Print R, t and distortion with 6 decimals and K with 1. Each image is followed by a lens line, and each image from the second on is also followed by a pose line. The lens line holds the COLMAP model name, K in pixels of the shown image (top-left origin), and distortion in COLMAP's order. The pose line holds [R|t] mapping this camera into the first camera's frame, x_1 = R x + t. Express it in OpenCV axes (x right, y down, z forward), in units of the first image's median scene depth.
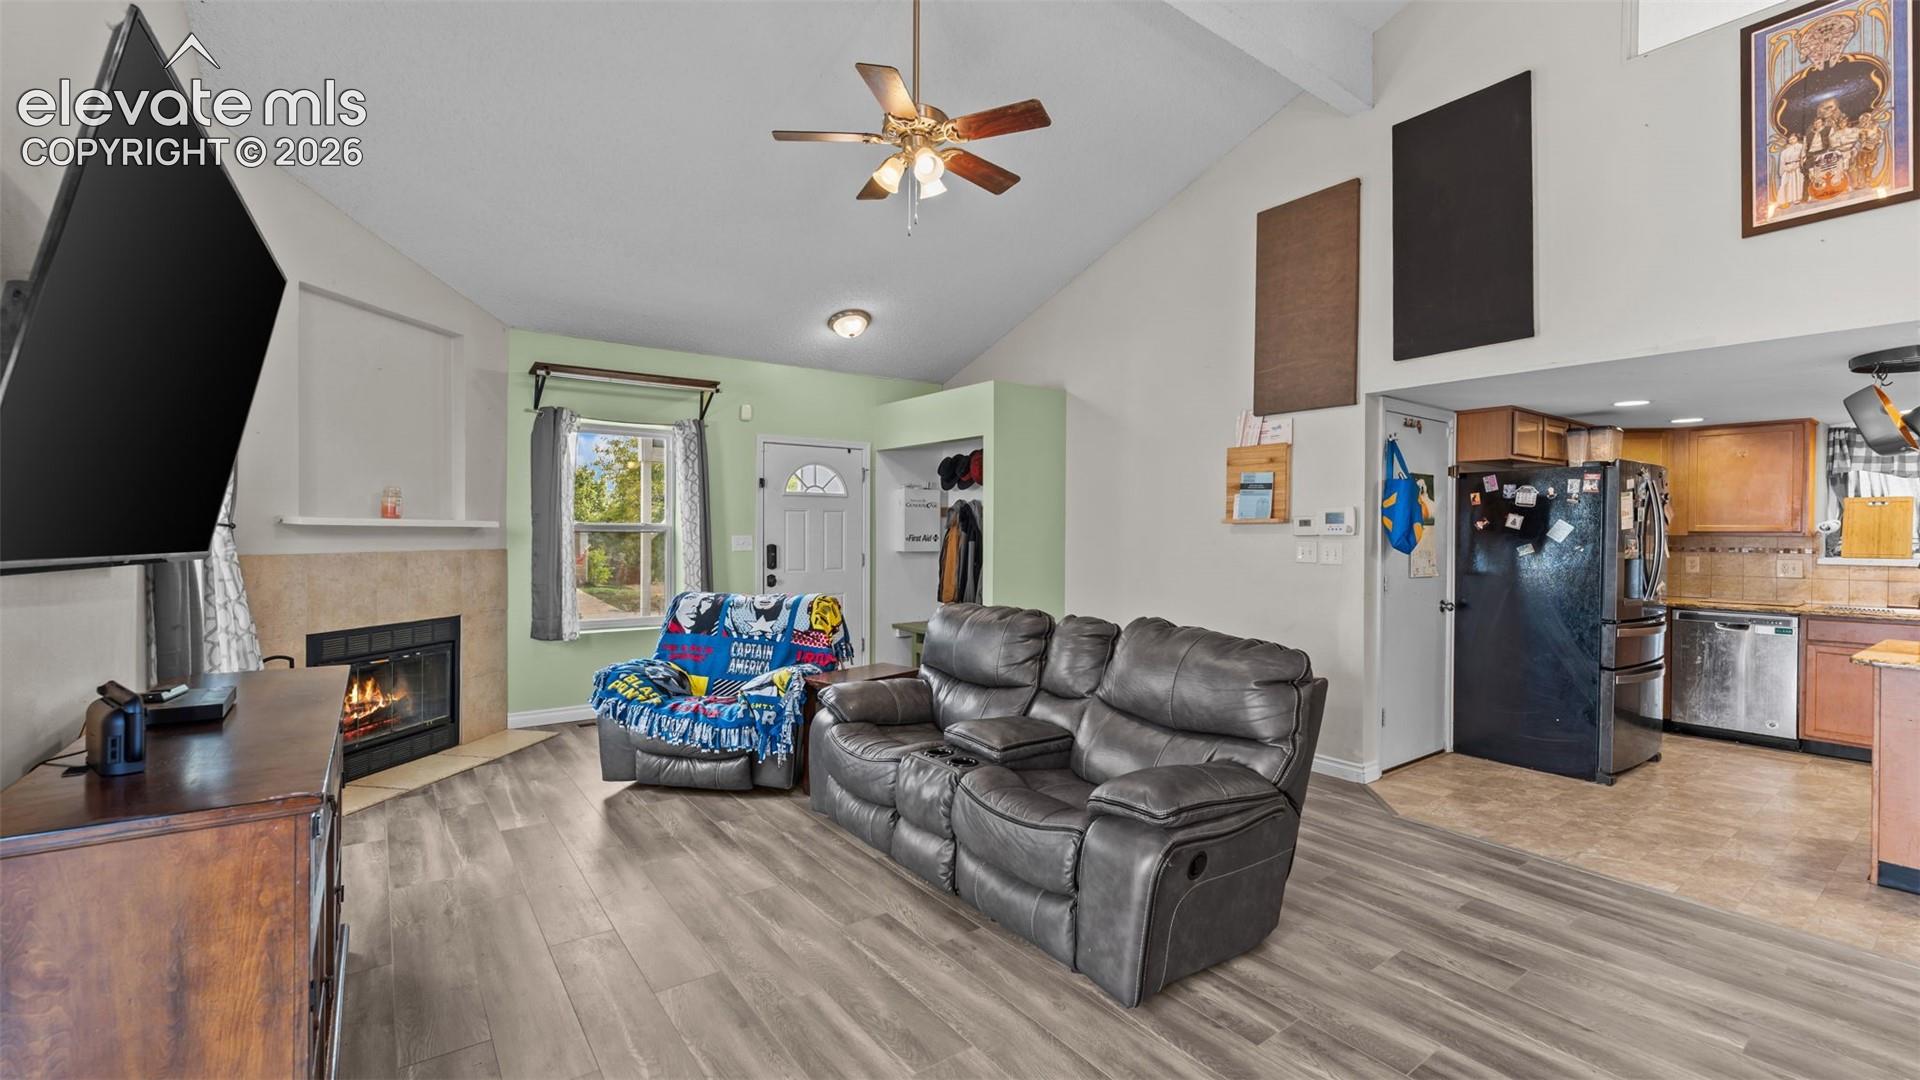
lens RADIAL K [[779.7, 0, 969.8], [0, 779.7, 538.7], [0, 0, 1]] dist [0.000238, 0.000321]
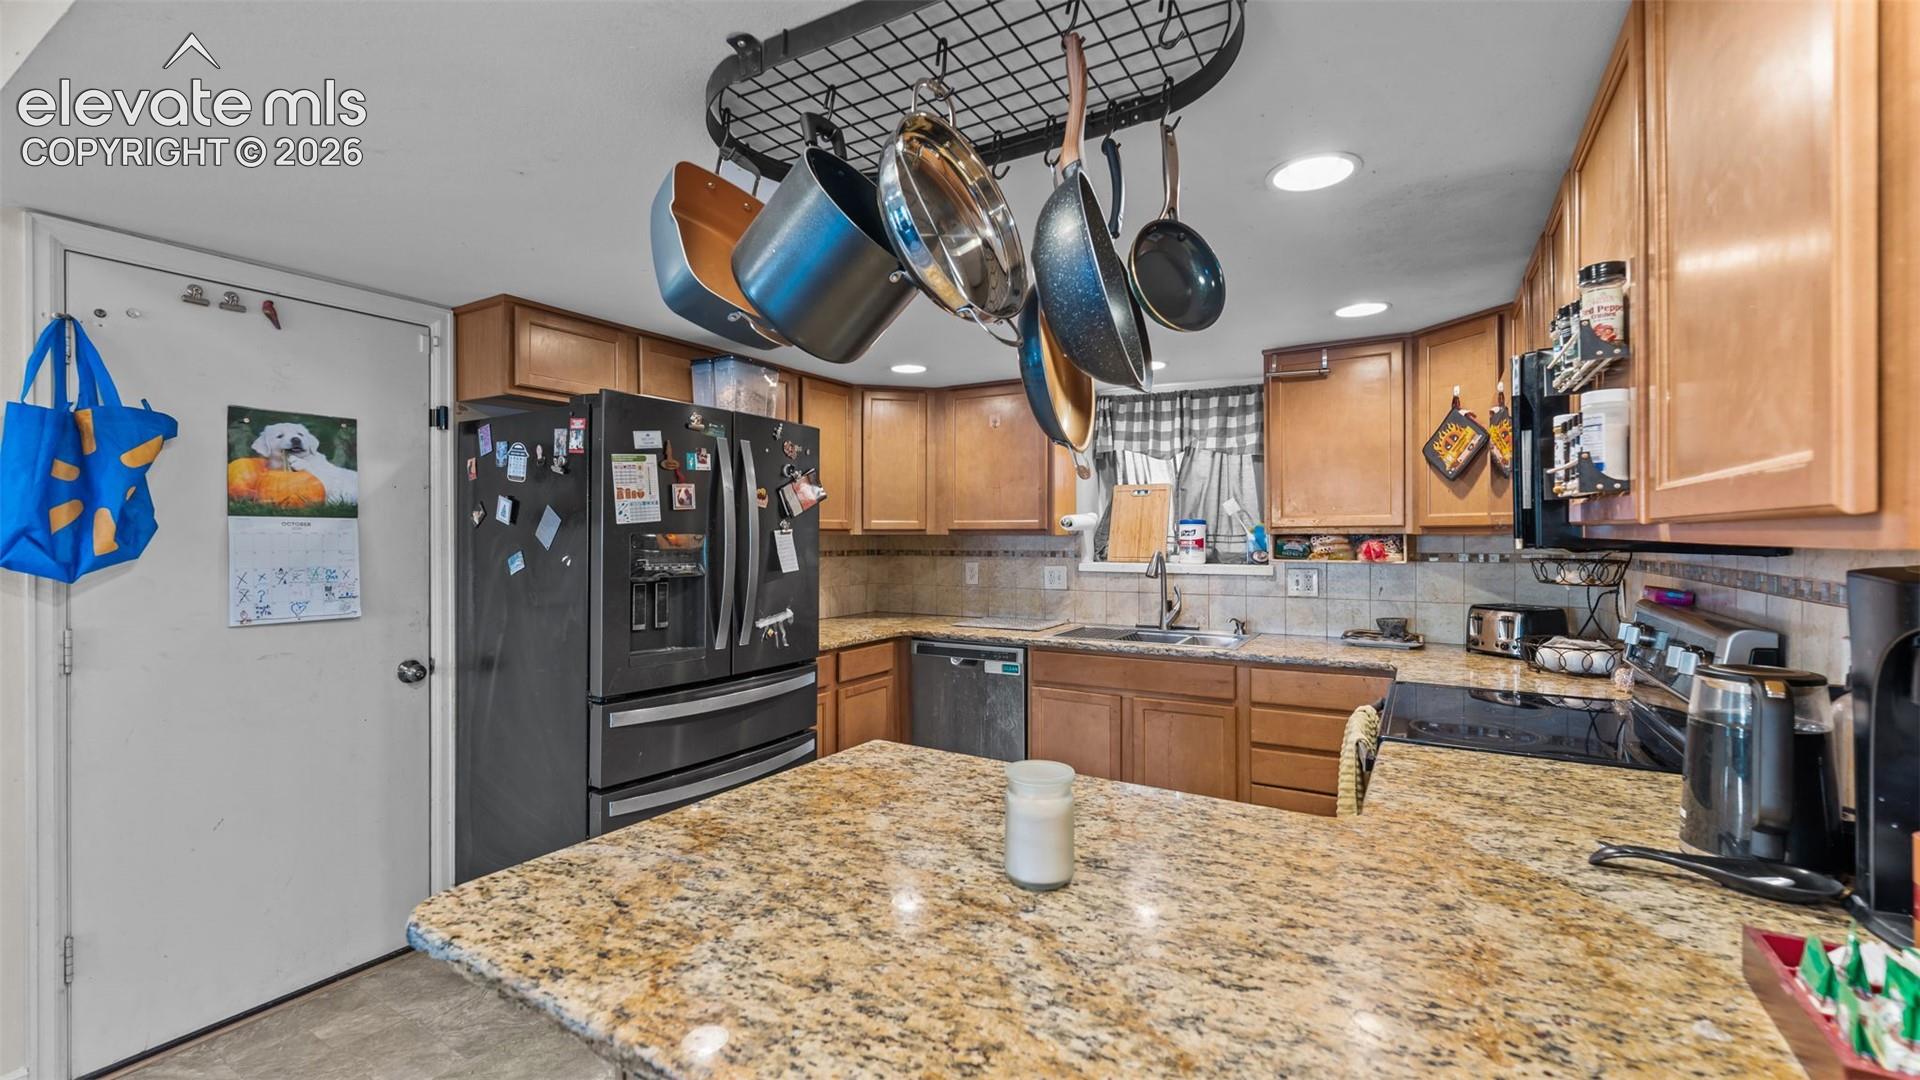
lens RADIAL K [[779.7, 0, 943.2], [0, 779.7, 540.1], [0, 0, 1]] dist [0.000238, 0.000321]
pose [[0.925970, -0.009005, 0.377489, 0.693007], [0.009885, 0.999951, -0.000393, 0.001242], [-0.377467, 0.004095, 0.926014, 0.353468]]
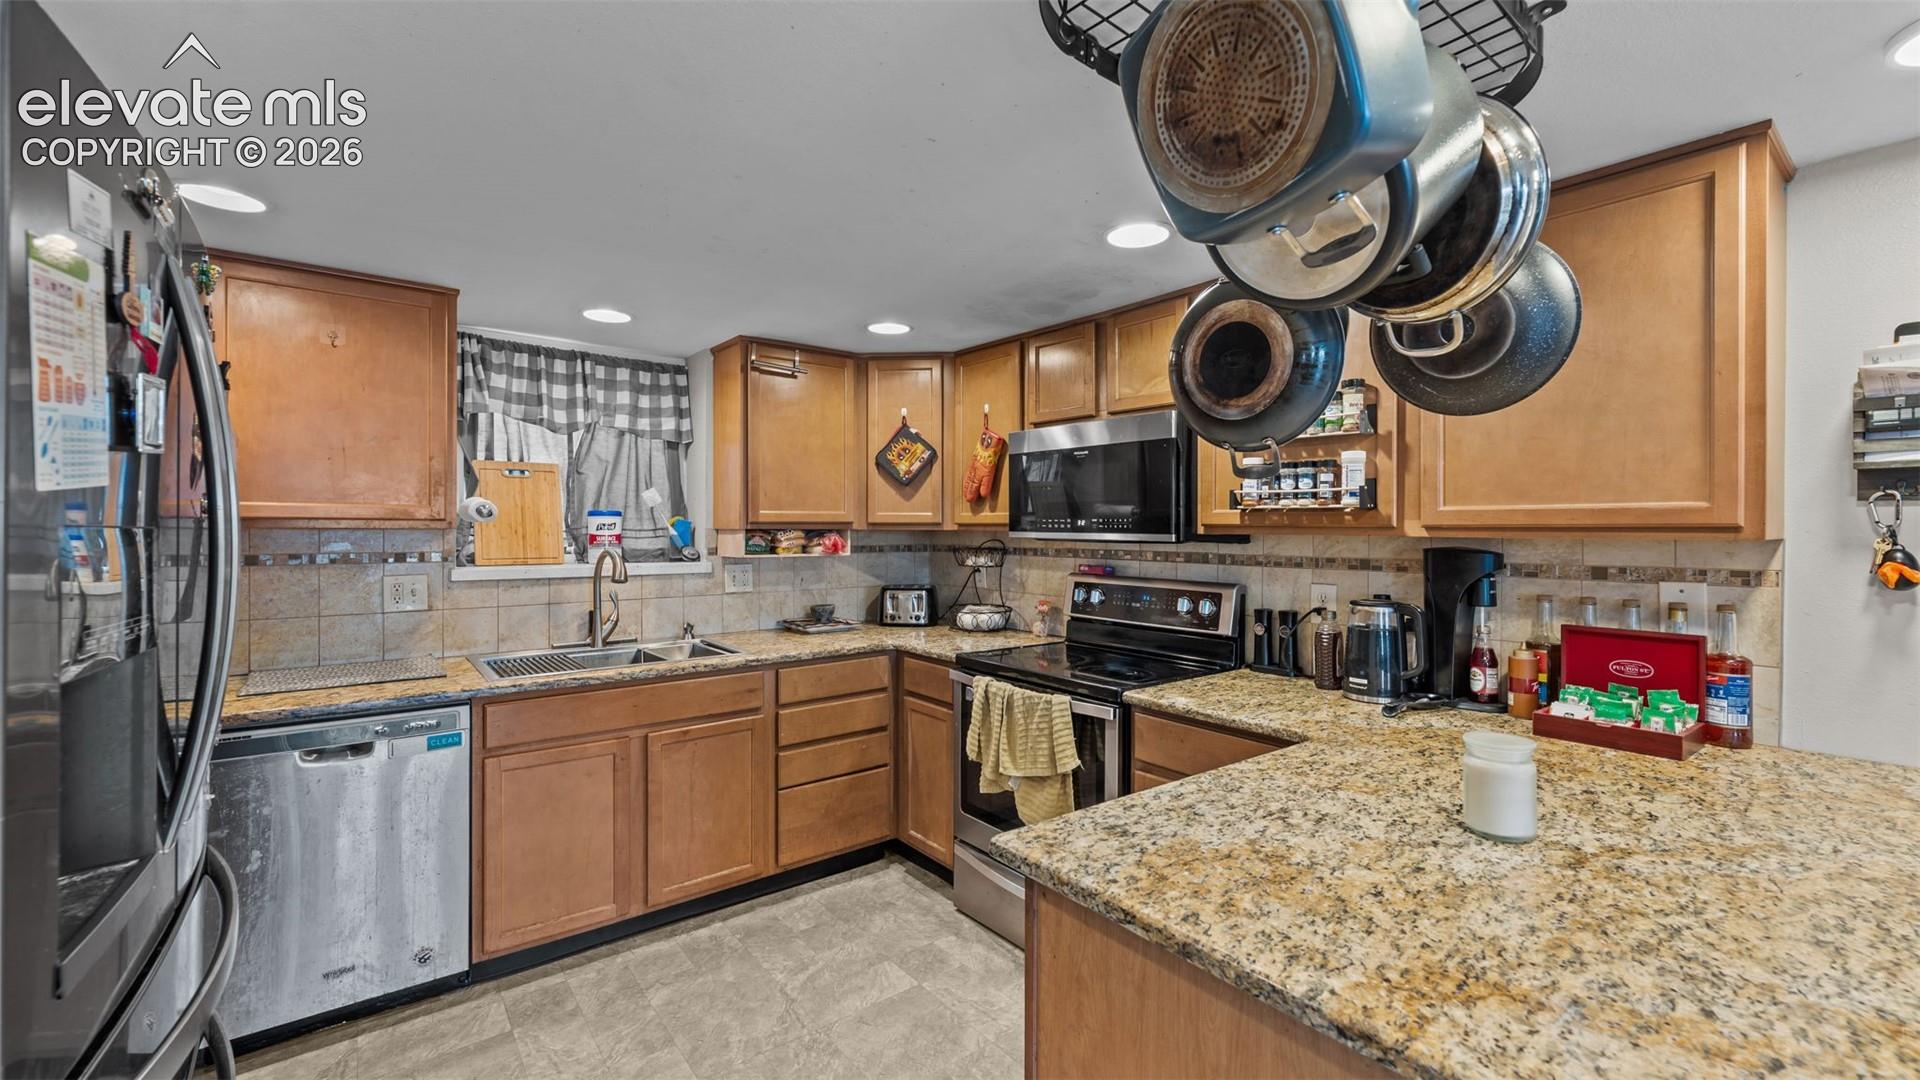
lens RADIAL K [[779.7, 0, 963.2], [0, 779.7, 532.5], [0, 0, 1]] dist [0.000238, 0.000321]
pose [[-0.029704, -0.010966, 0.999499, 0.567380], [0.004954, 0.999926, 0.011118, -0.004382], [-0.999546, 0.005282, -0.029648, 0.688625]]
